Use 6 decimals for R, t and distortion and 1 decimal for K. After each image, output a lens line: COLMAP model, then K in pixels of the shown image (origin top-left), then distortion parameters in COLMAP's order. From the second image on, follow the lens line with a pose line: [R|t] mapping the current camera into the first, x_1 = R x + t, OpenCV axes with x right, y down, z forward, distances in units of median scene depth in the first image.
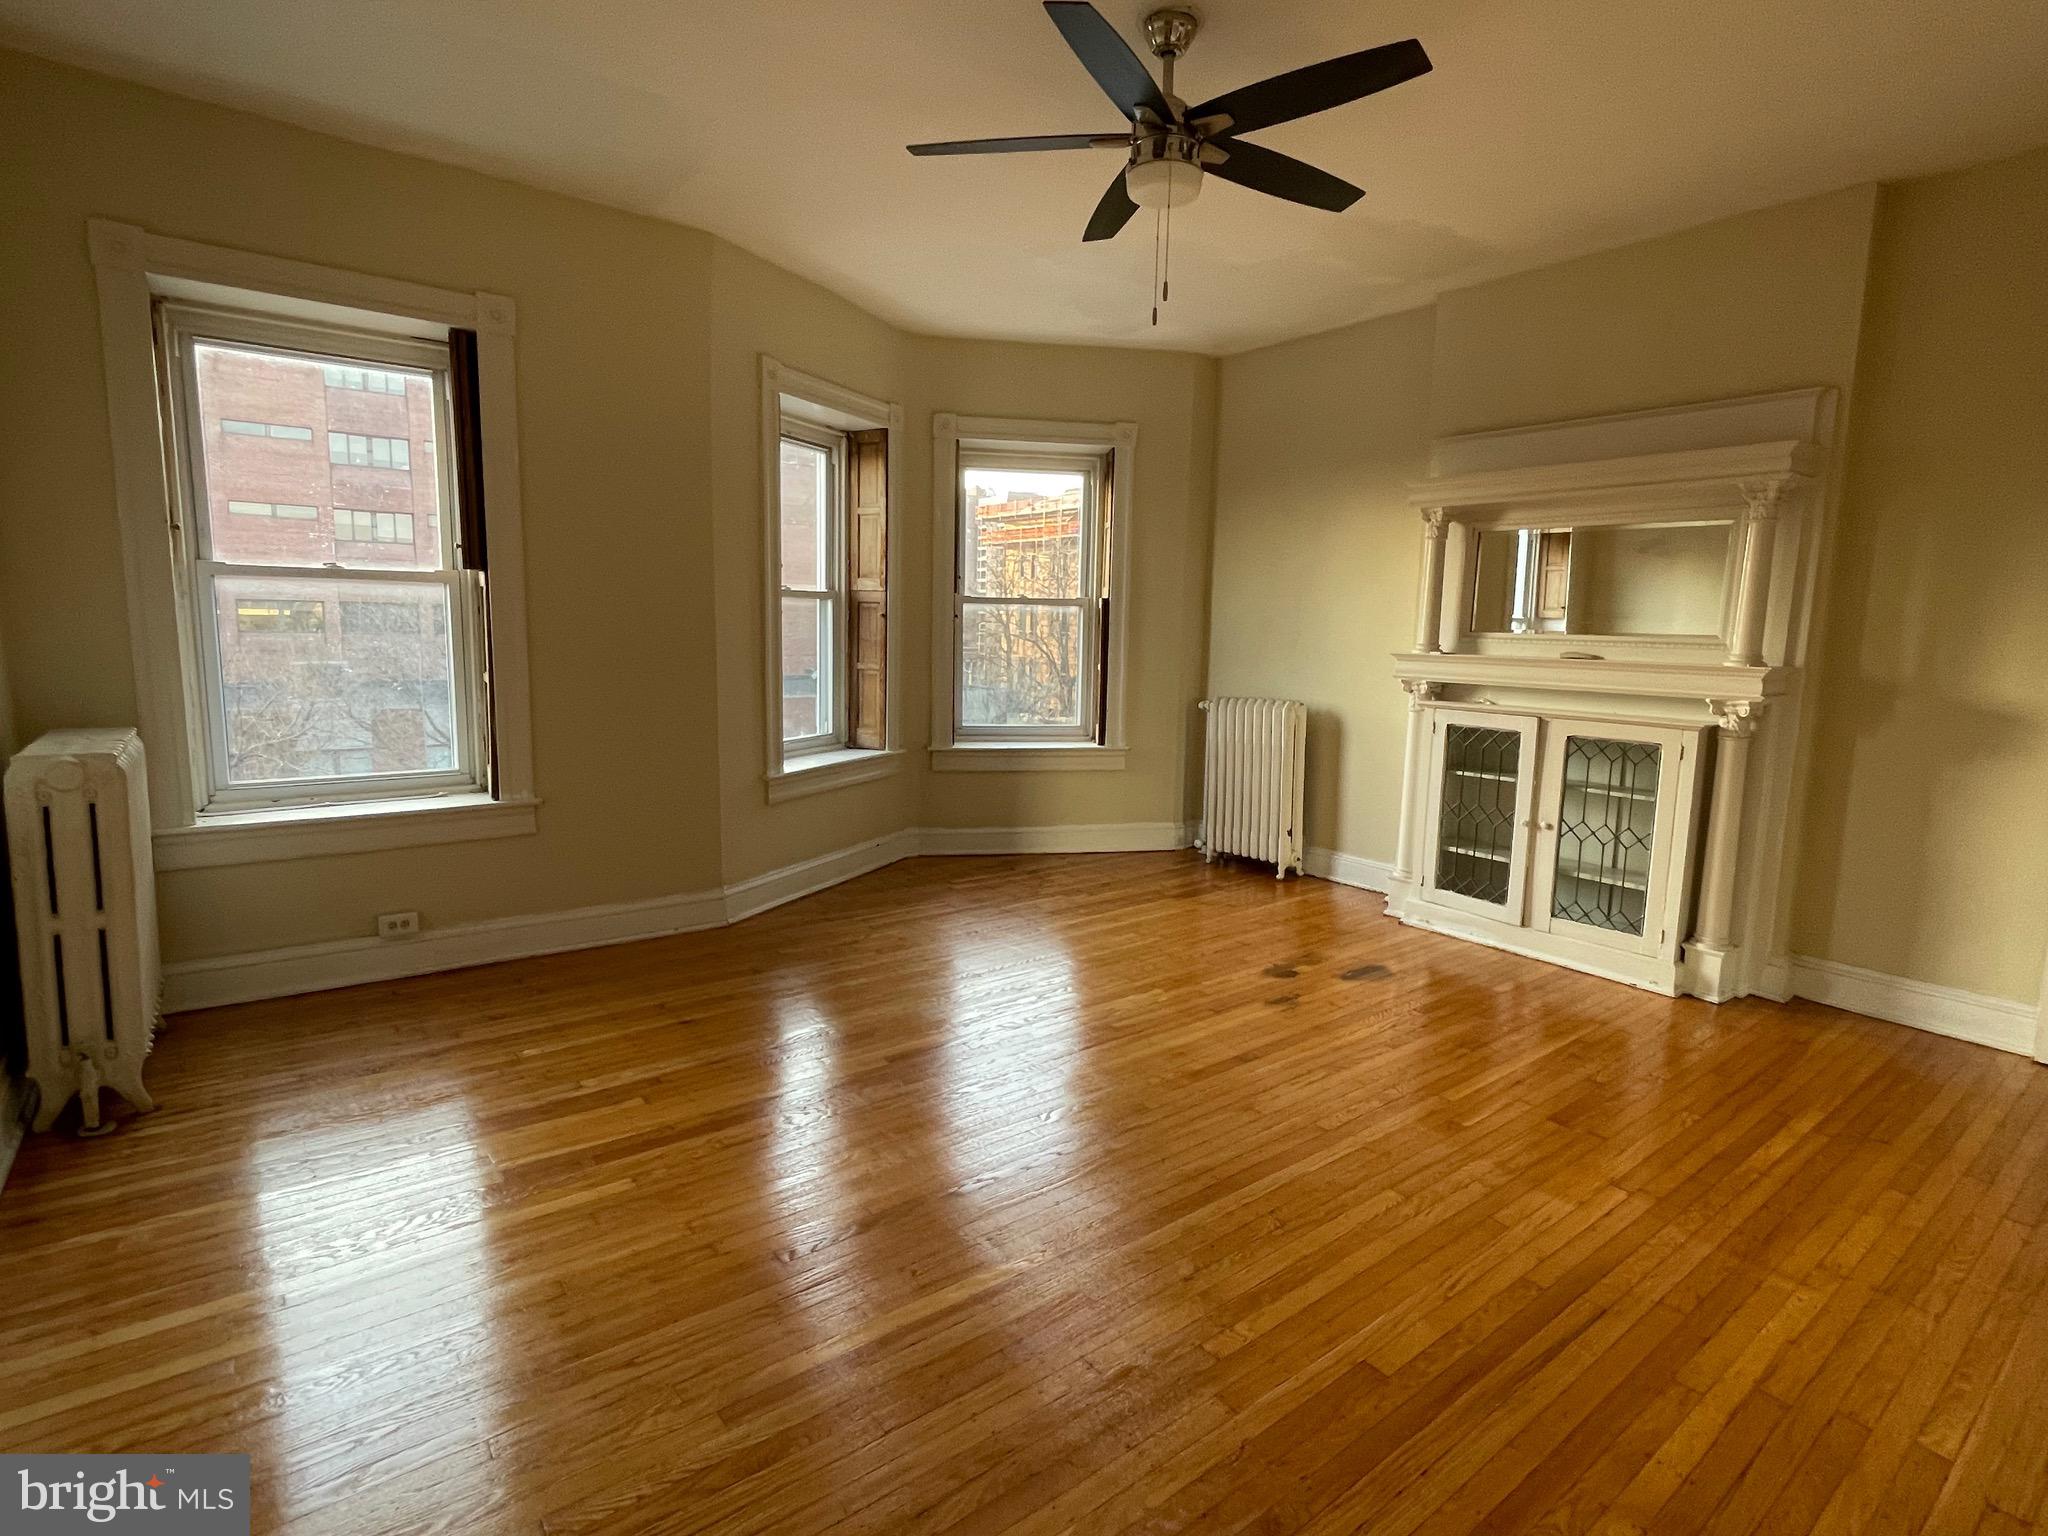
lens RADIAL K [[1025.5, 0, 1023.2], [0, 1025.5, 765.8], [0, 0, 1]] dist [-0.007296, -0.001416]
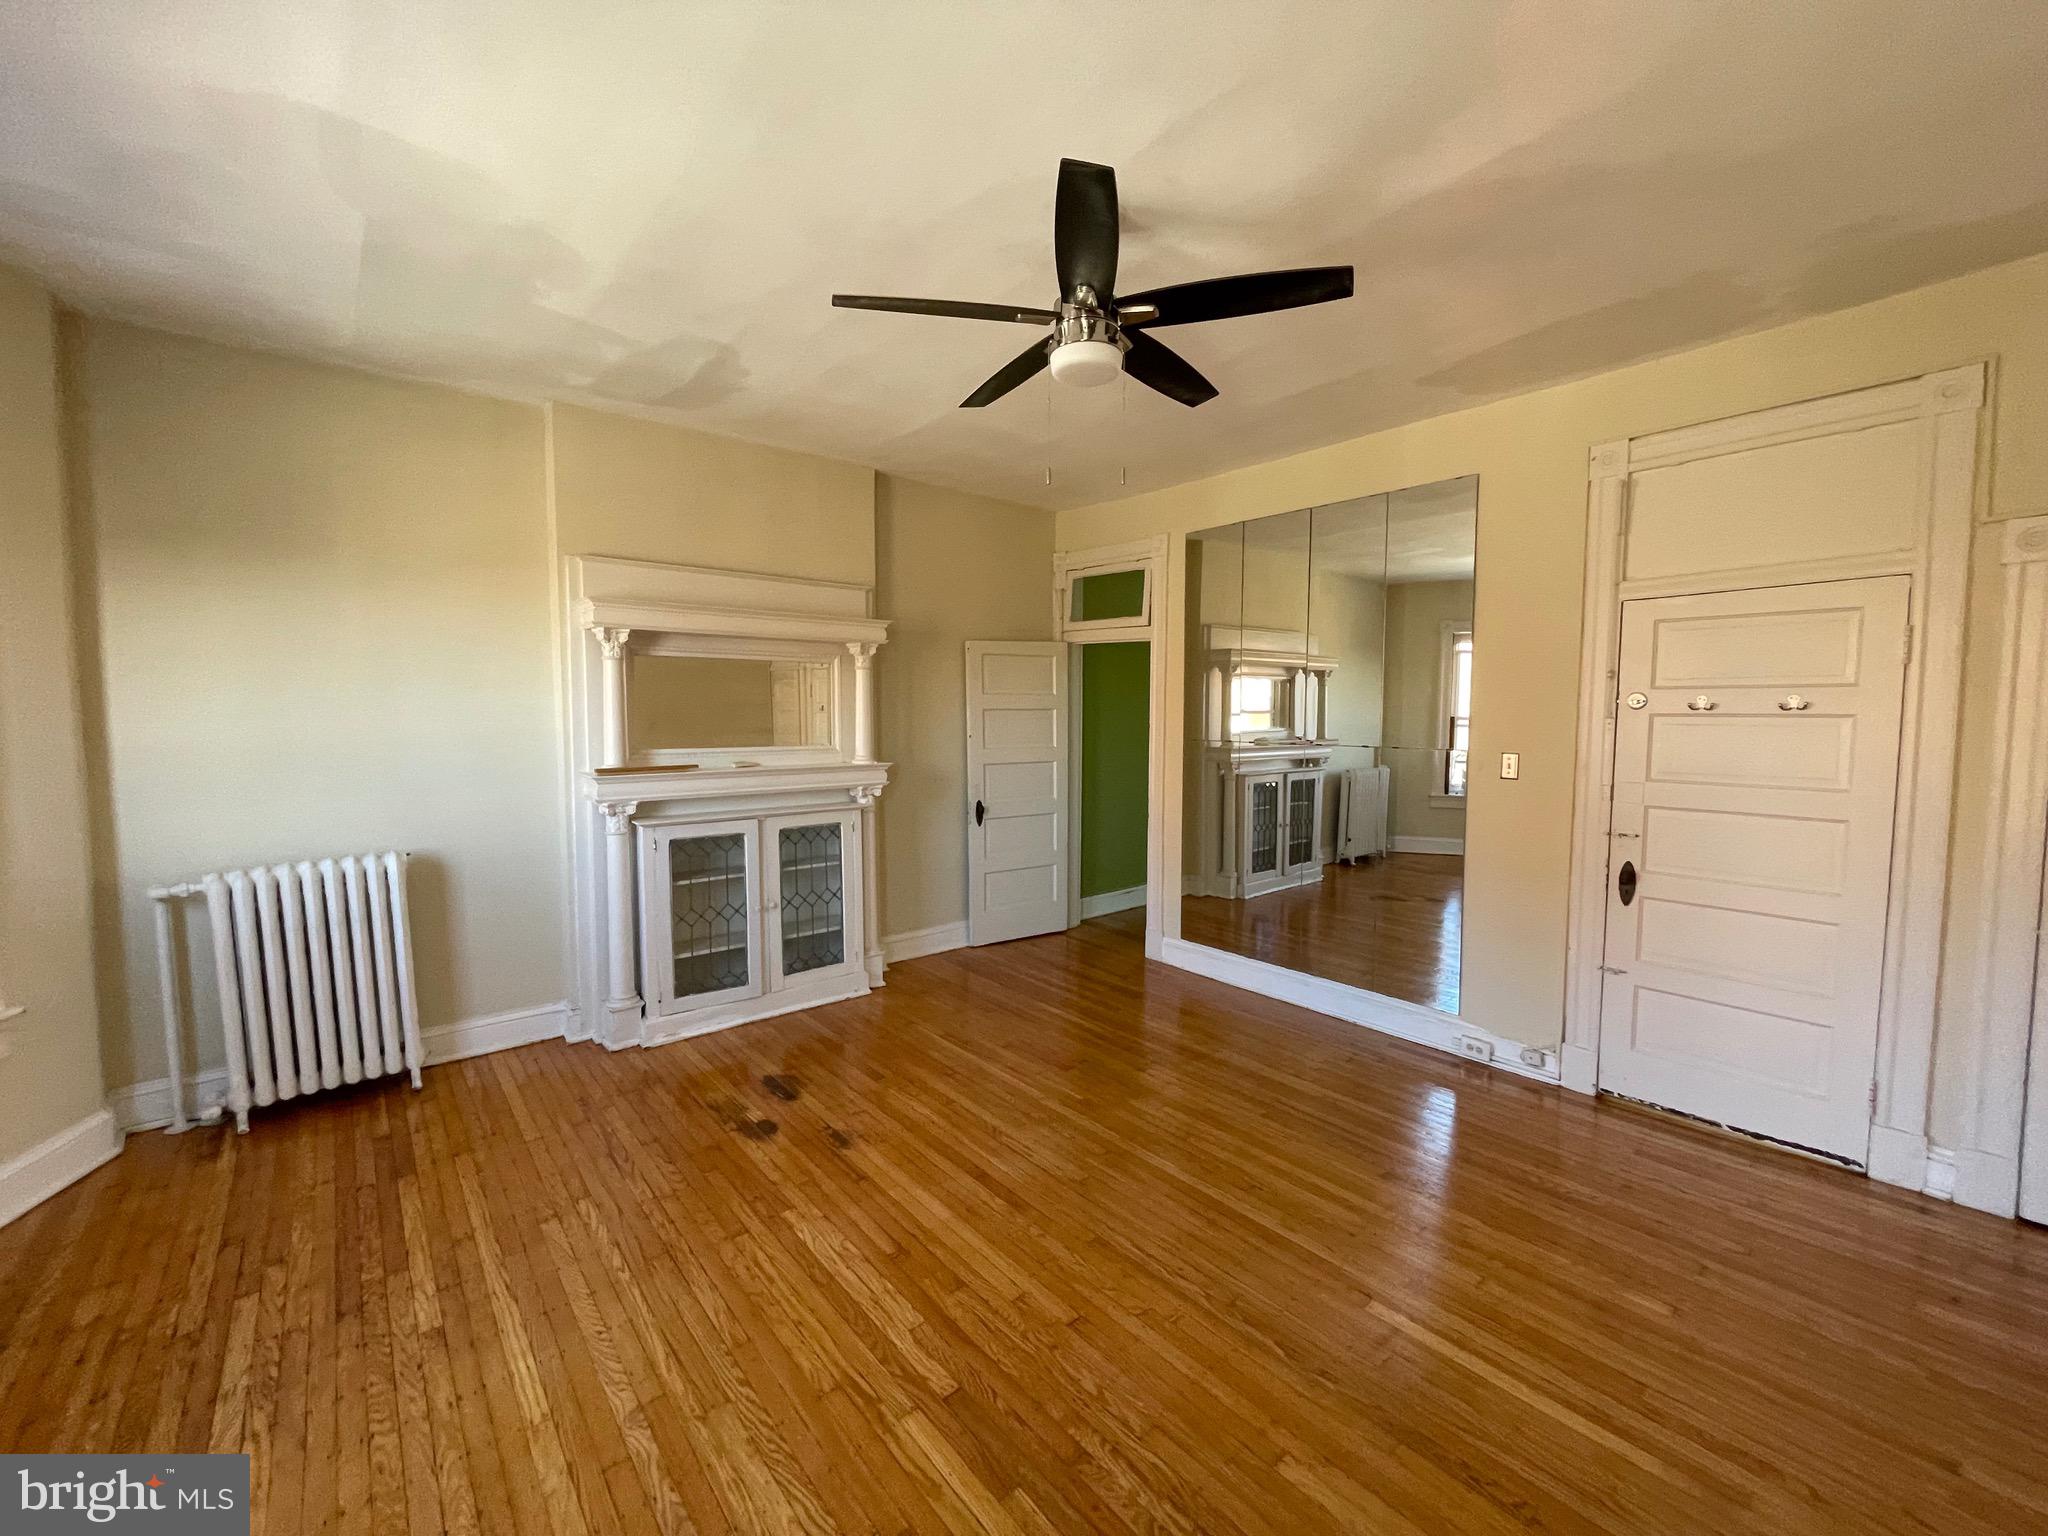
lens RADIAL K [[822.5, 0, 1024.8], [0, 822.5, 770.1], [0, 0, 1]] dist [-0.000258, 0.000178]
pose [[-0.048930, -0.093215, 0.994443, -0.460633], [0.133601, 0.986078, 0.099004, -0.157531], [-0.989827, 0.137703, -0.035796, 0.724642]]
